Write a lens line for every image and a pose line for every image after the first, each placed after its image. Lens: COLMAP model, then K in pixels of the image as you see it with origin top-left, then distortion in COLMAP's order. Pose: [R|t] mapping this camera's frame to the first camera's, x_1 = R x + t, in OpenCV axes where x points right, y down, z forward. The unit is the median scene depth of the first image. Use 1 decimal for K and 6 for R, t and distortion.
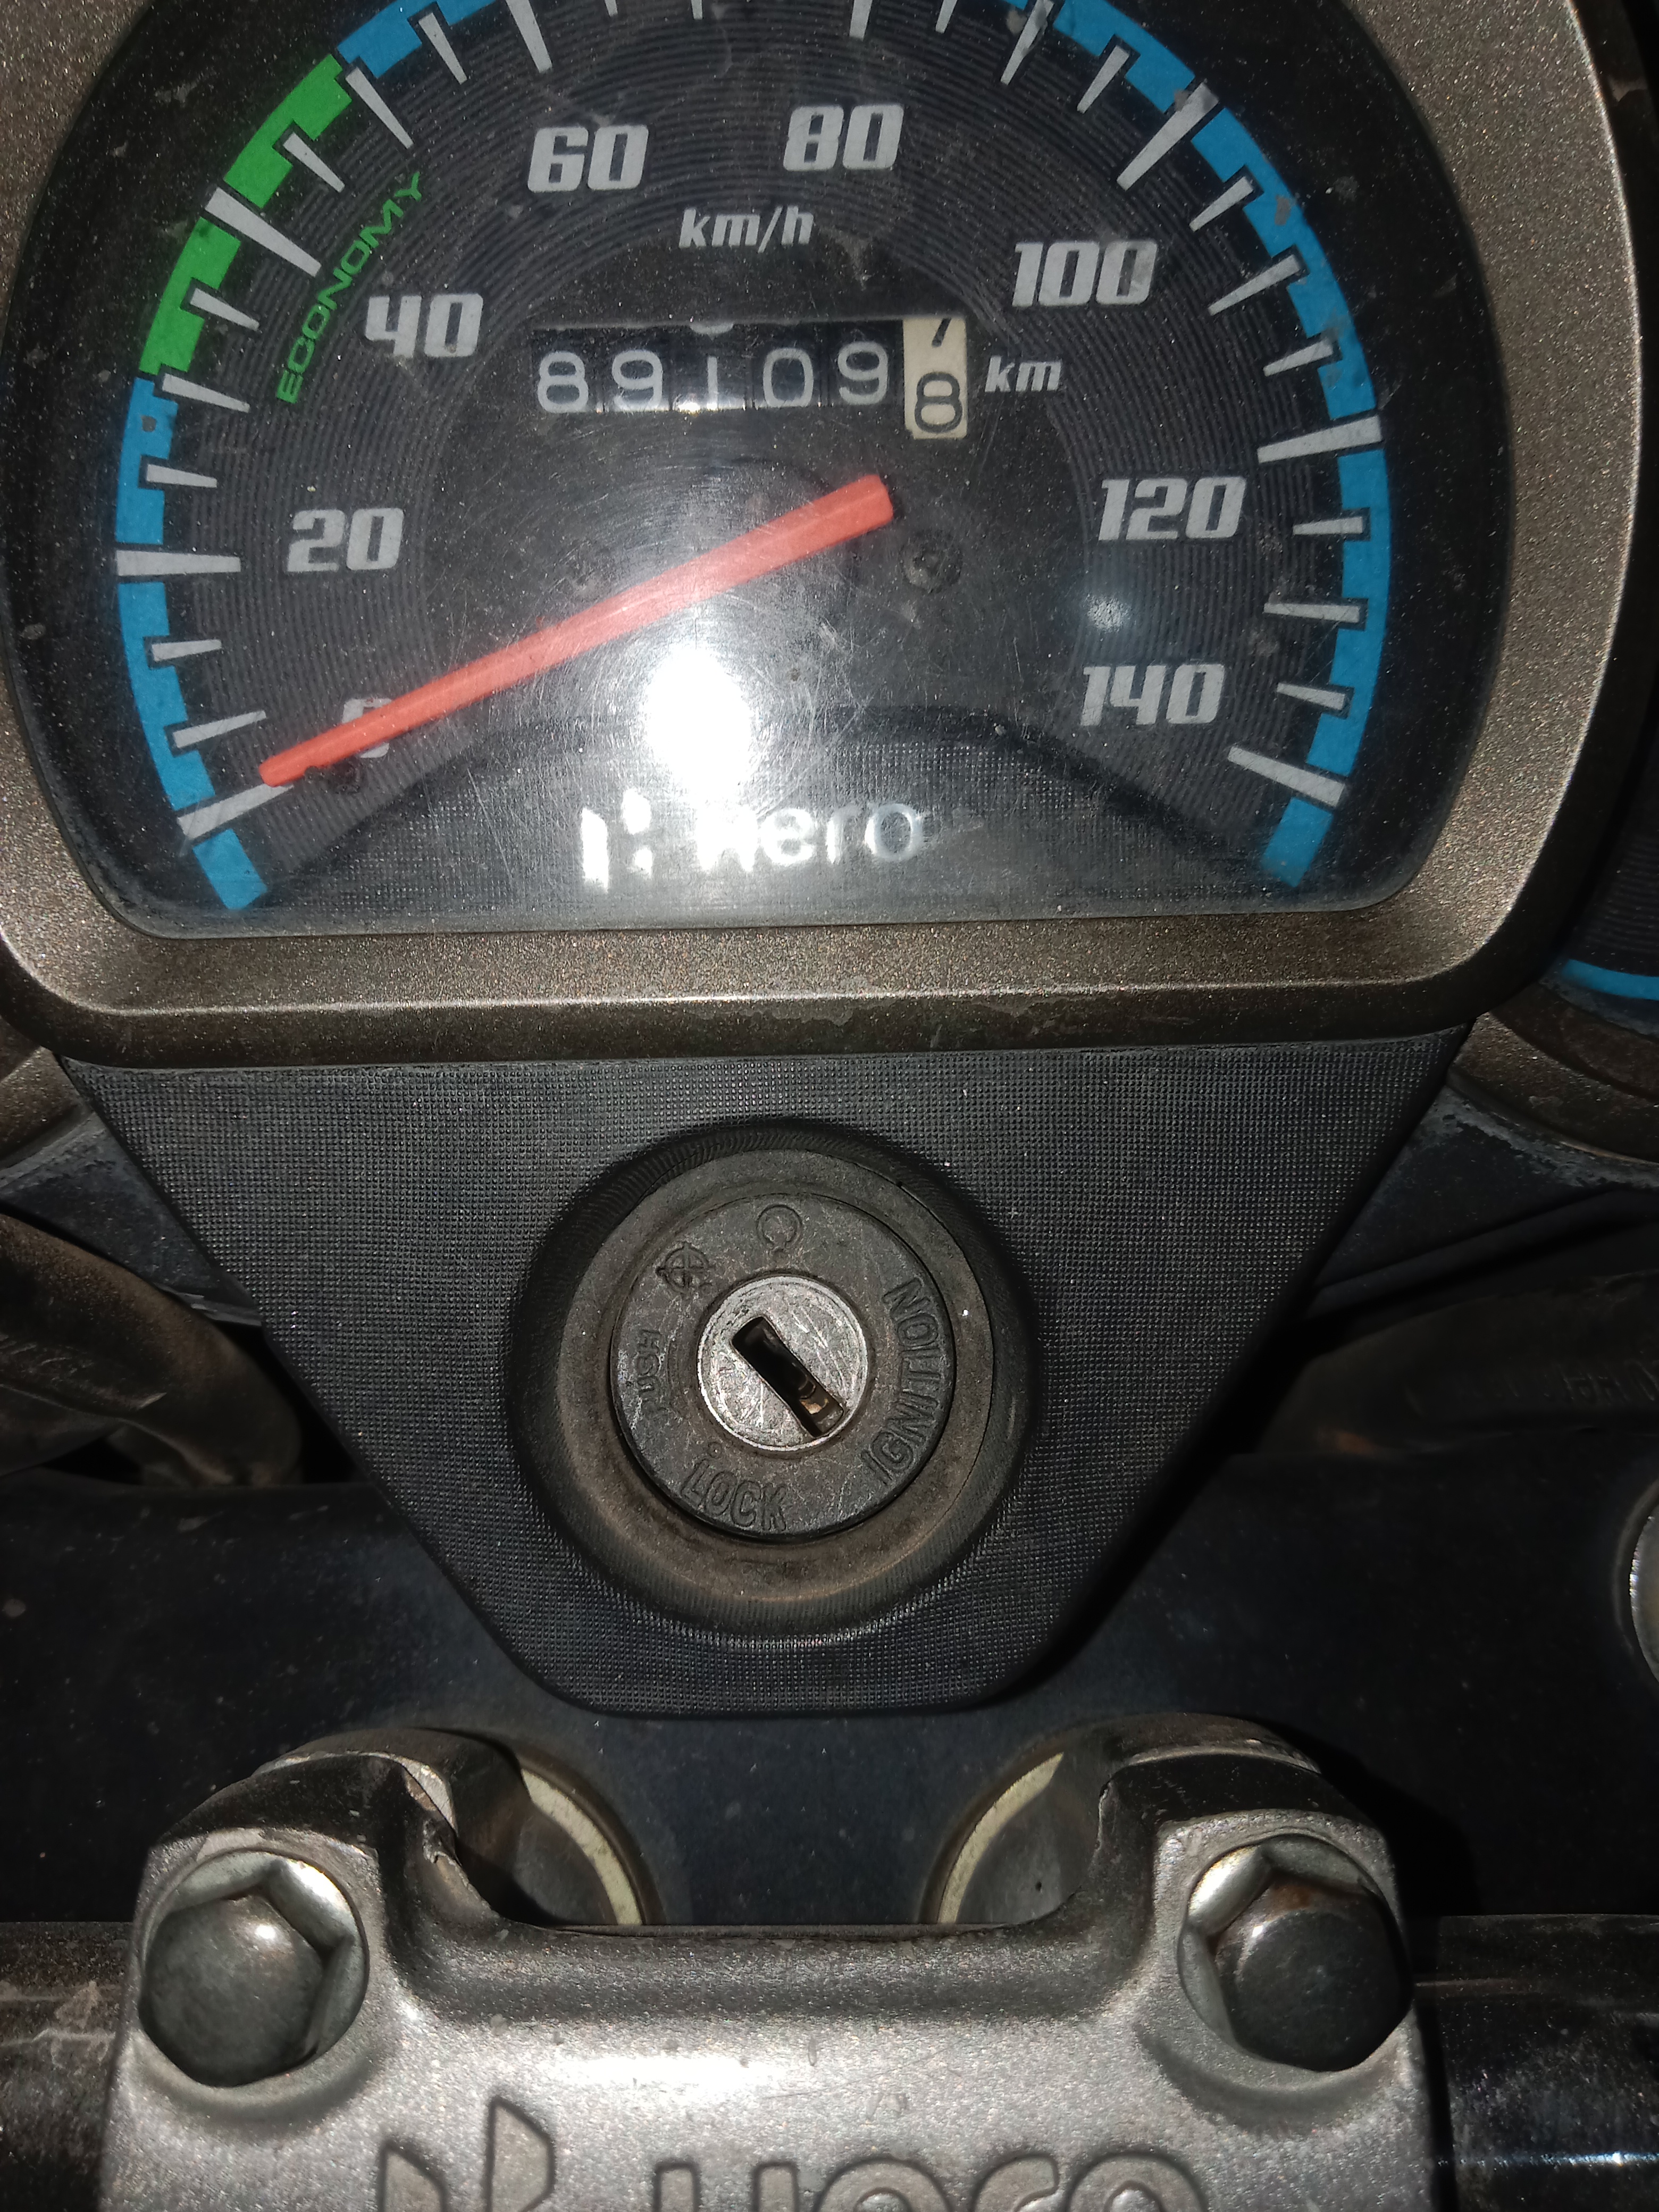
lens RADIAL K [[1732.5, 0, 818.0], [0, 1732.5, 1127.8], [0, 0, 1]] dist [-0.023956, -0.029743]
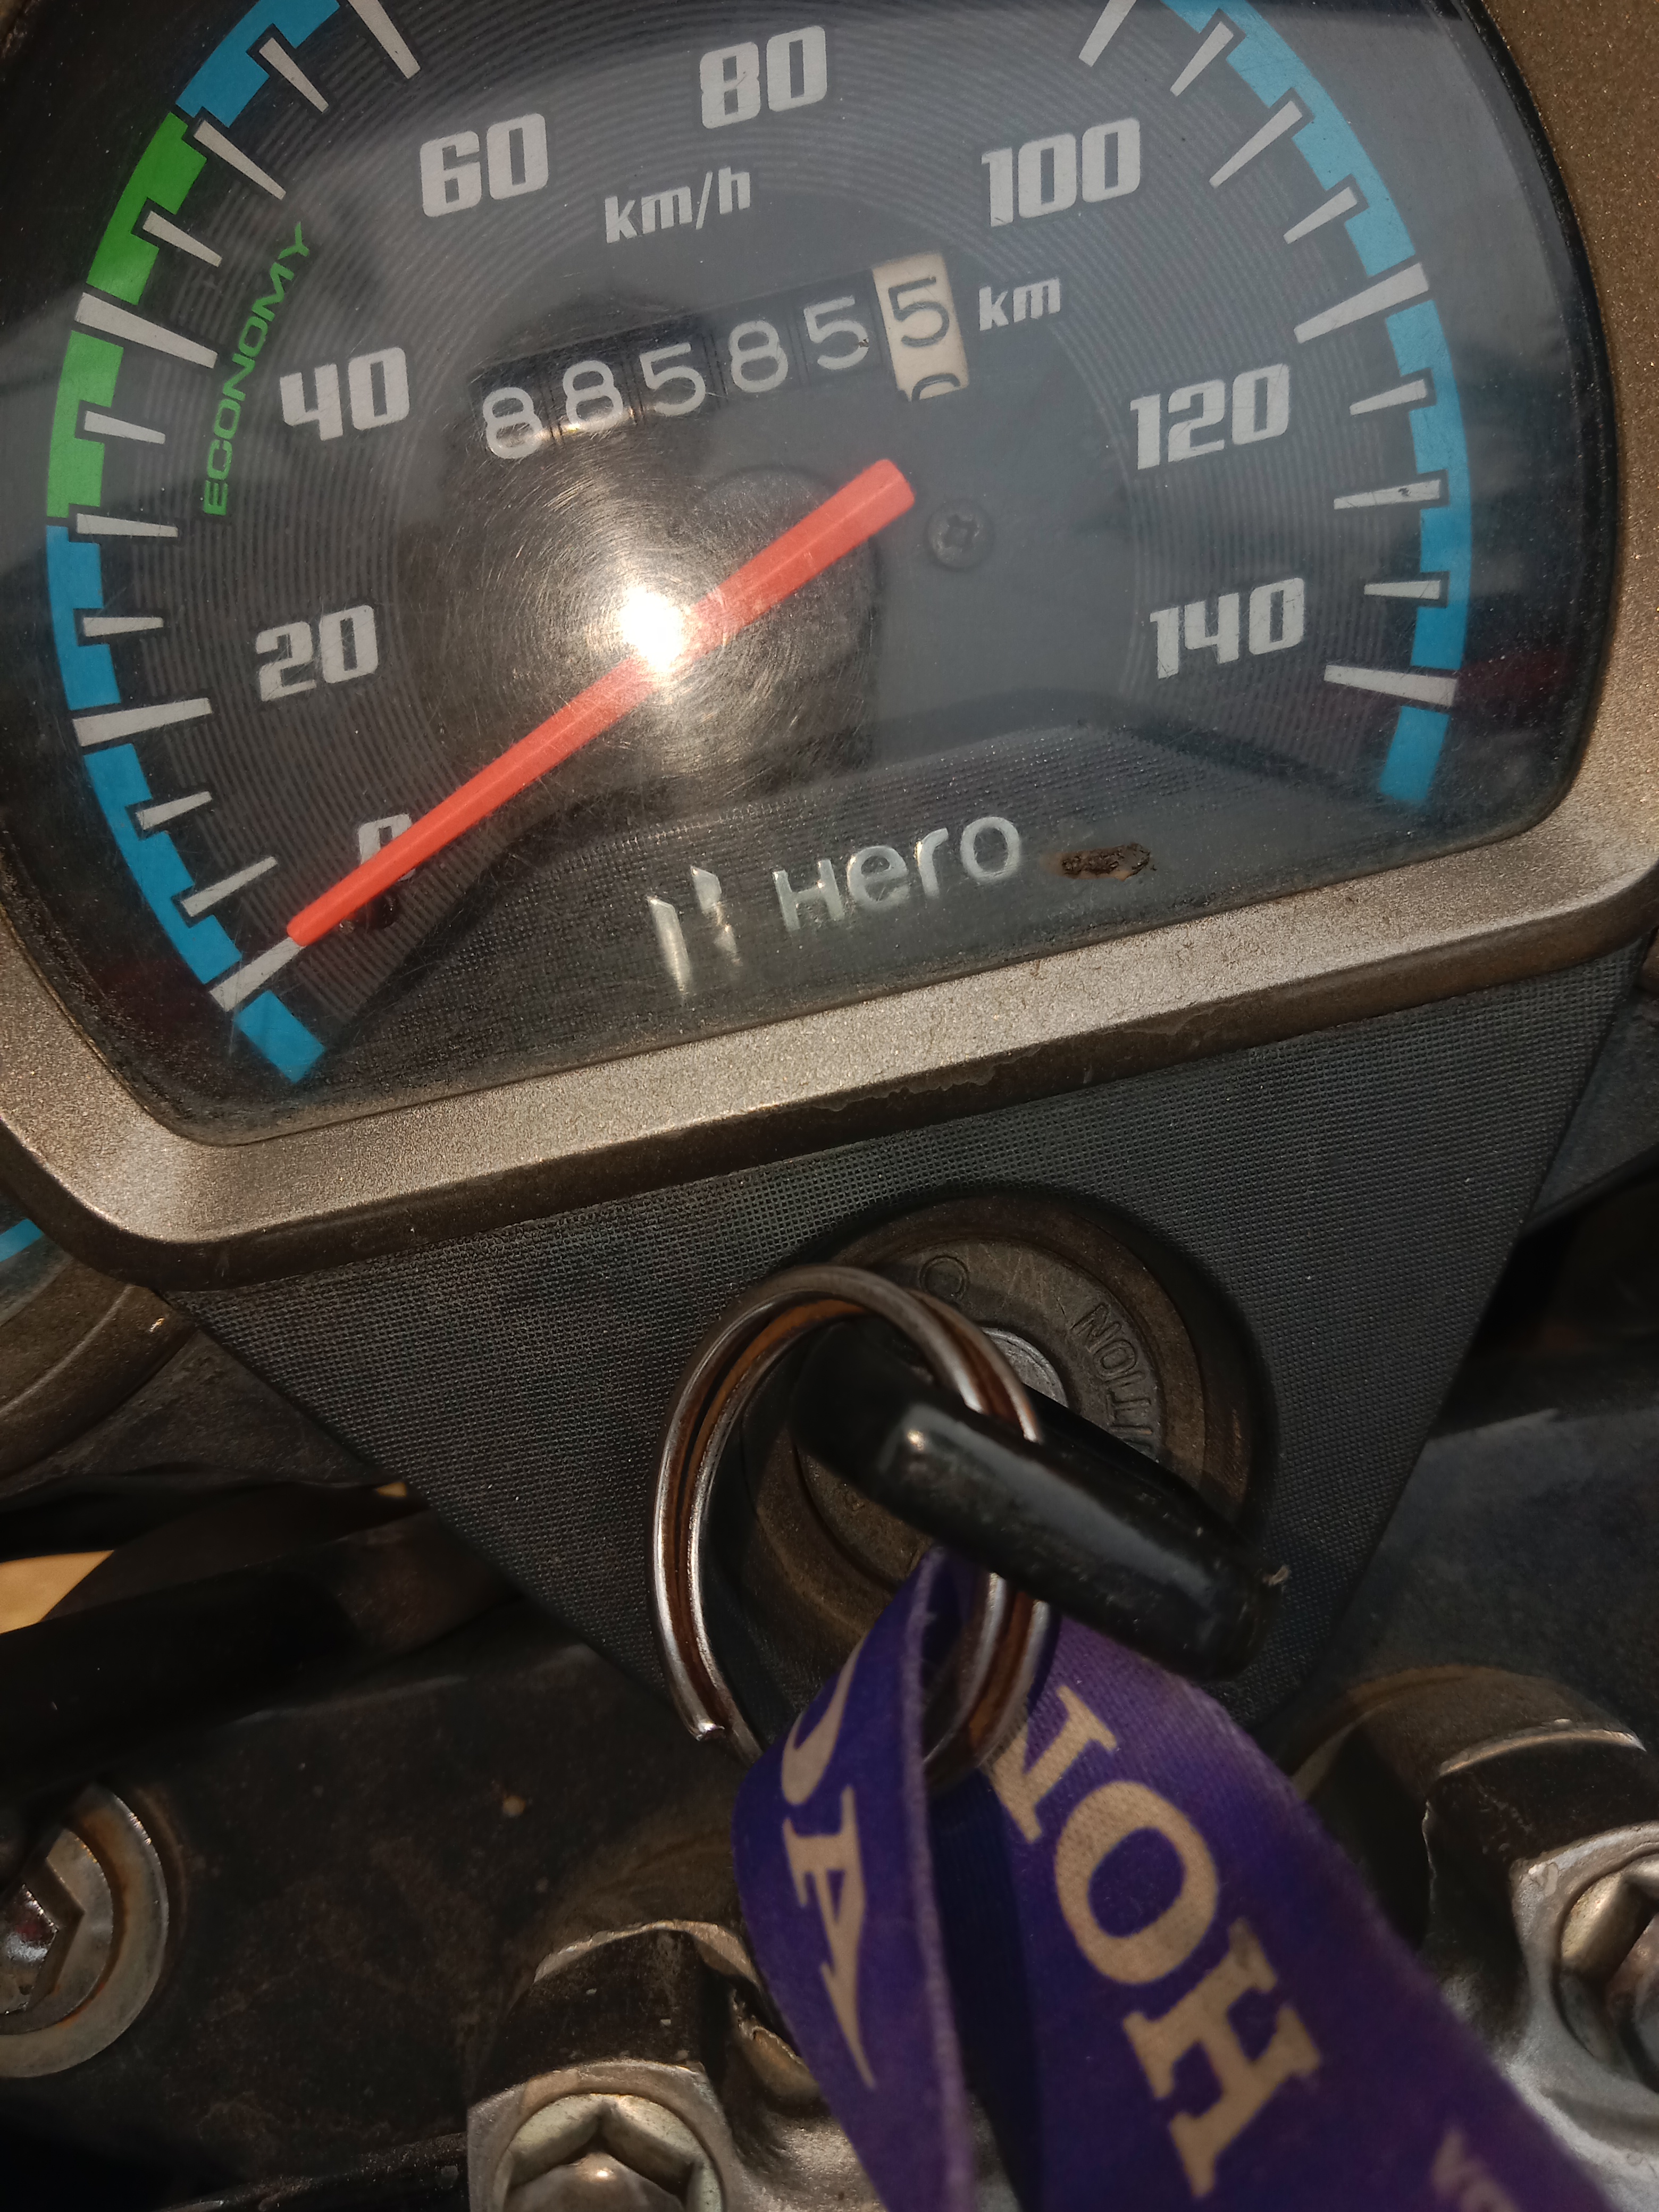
lens RADIAL K [[1732.5, 0, 834.6], [0, 1732.5, 1127.8], [0, 0, 1]] dist [-0.023956, -0.029743]
pose [[0.976797, -0.213253, -0.019745, -0.046521], [0.214155, 0.973471, 0.080577, -0.117586], [0.002038, -0.082936, 0.996553, 0.086664]]
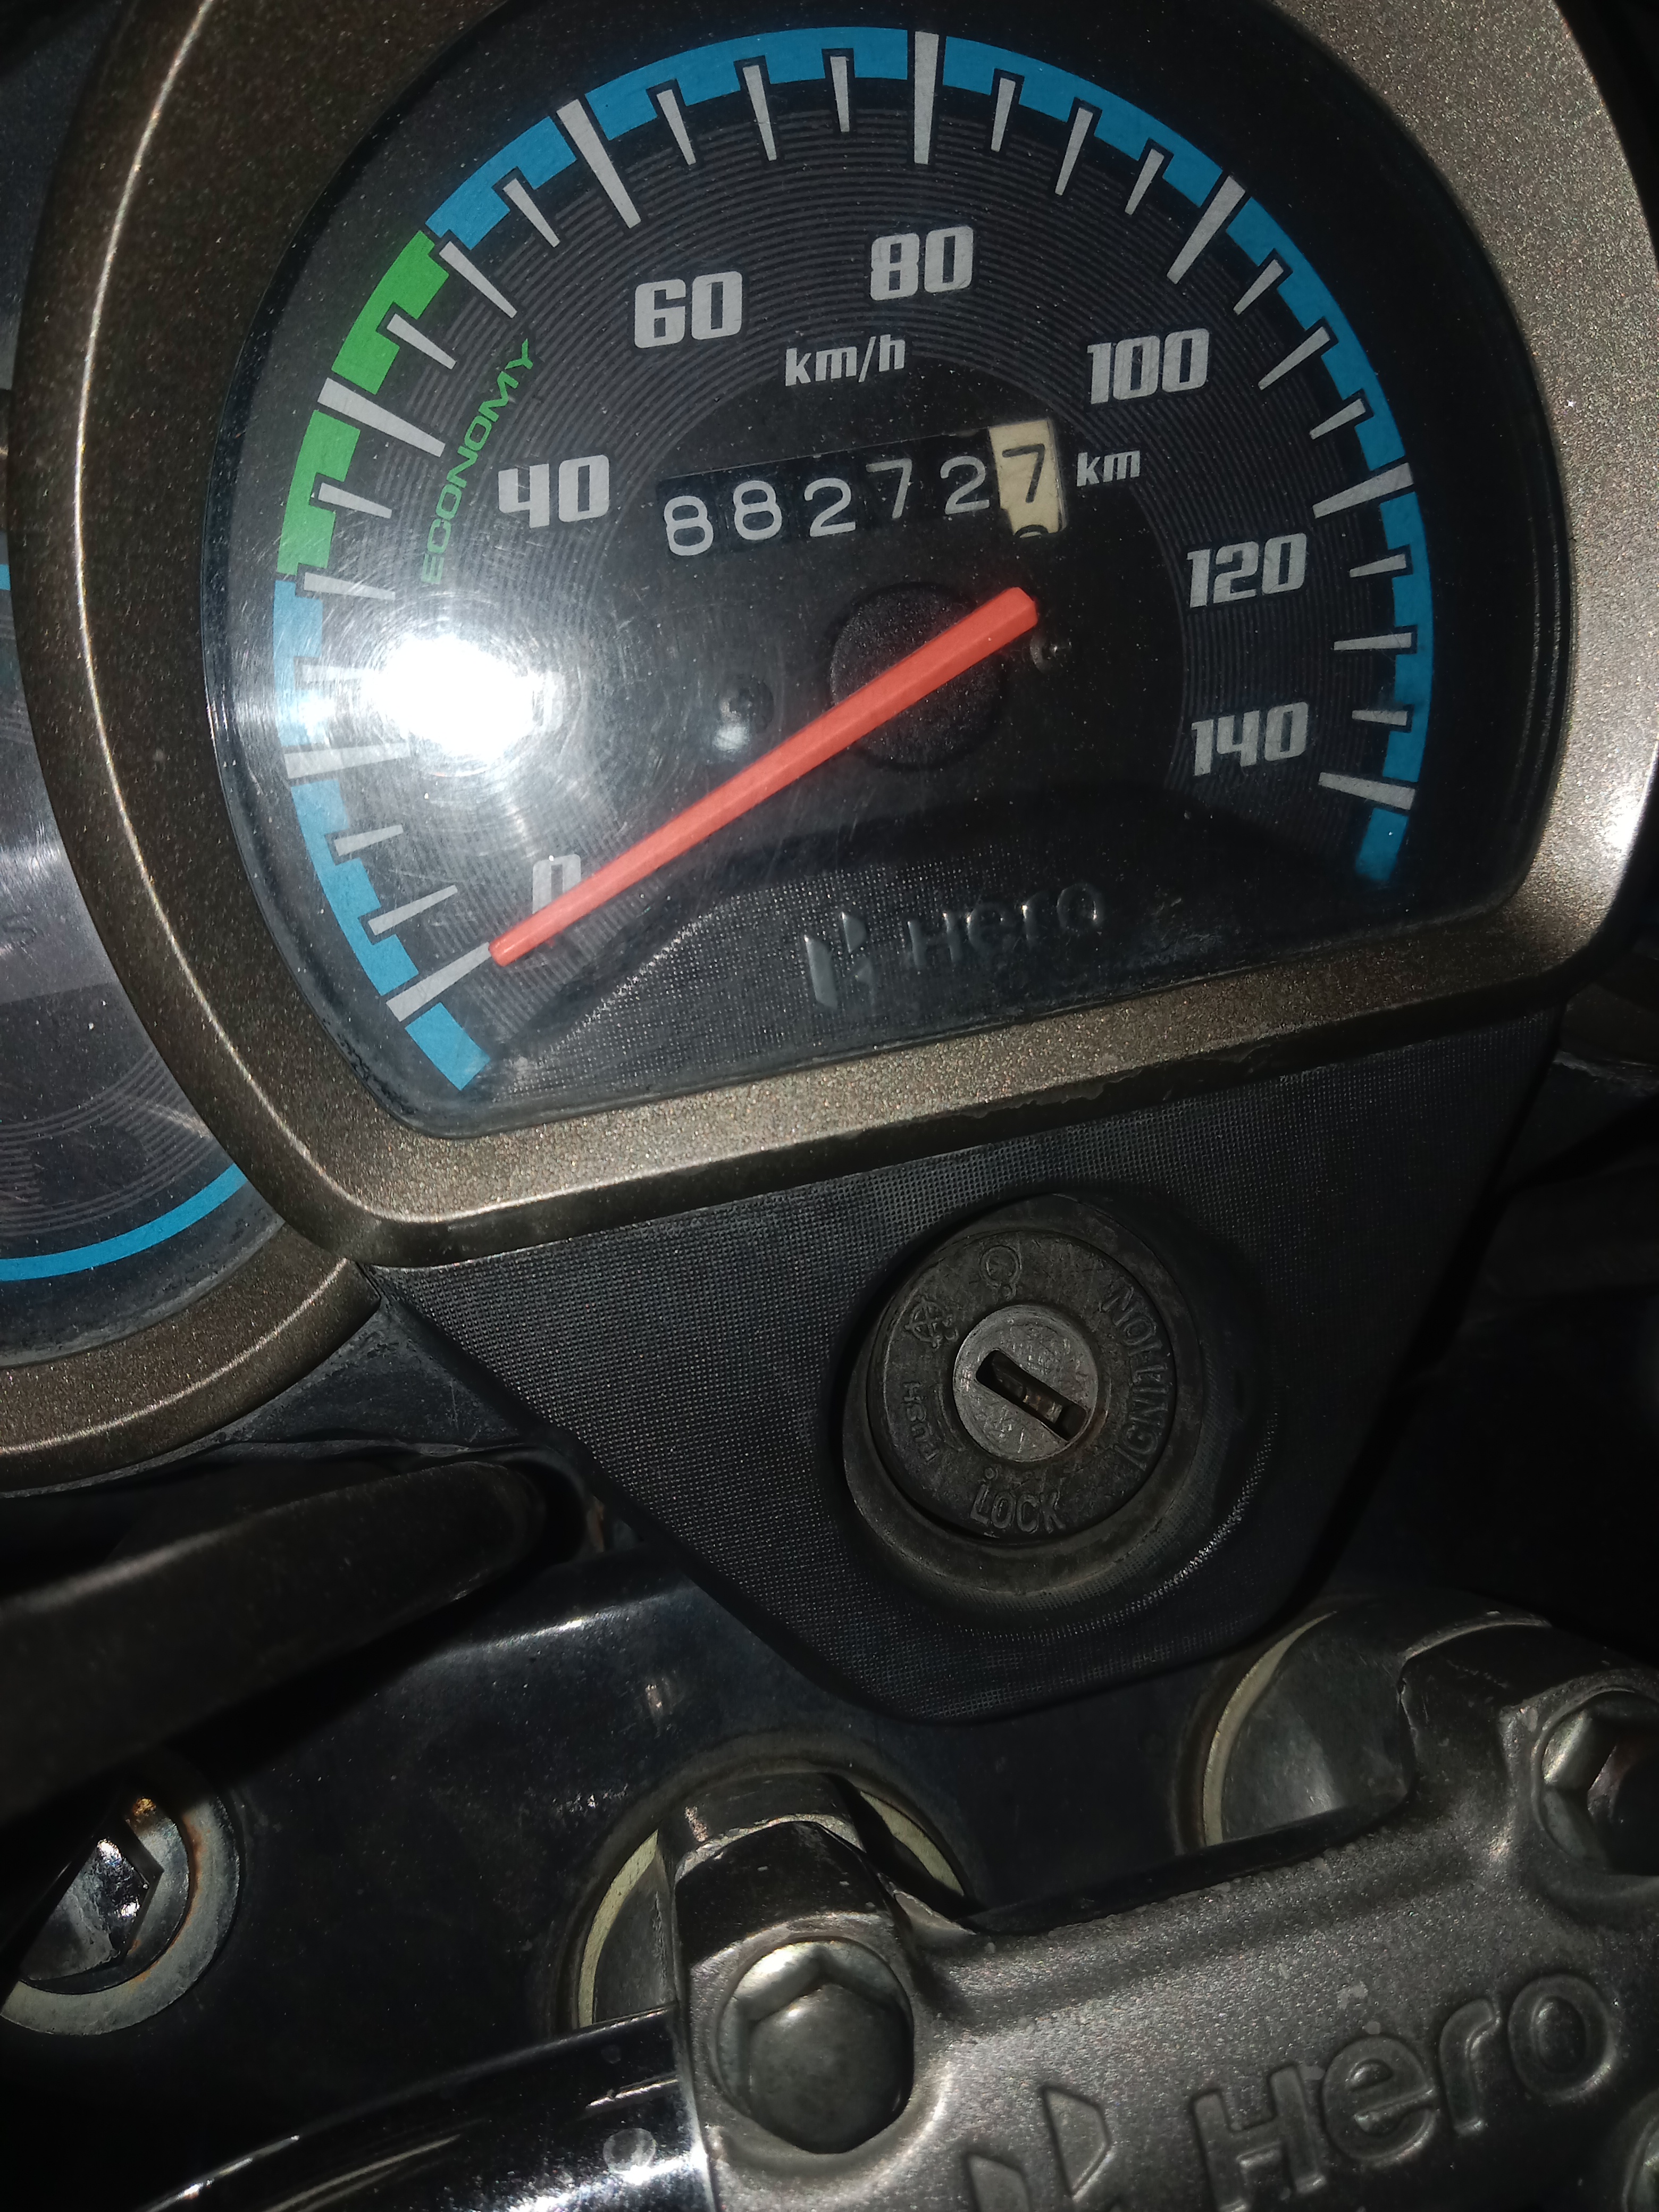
lens RADIAL K [[1732.5, 0, 814.7], [0, 1732.5, 1125.5], [0, 0, 1]] dist [-0.023956, -0.029743]
pose [[0.965693, -0.194282, 0.172311, -0.330562], [0.179433, 0.978869, 0.098076, -0.171660], [-0.187724, -0.063794, 0.980148, -0.057882]]
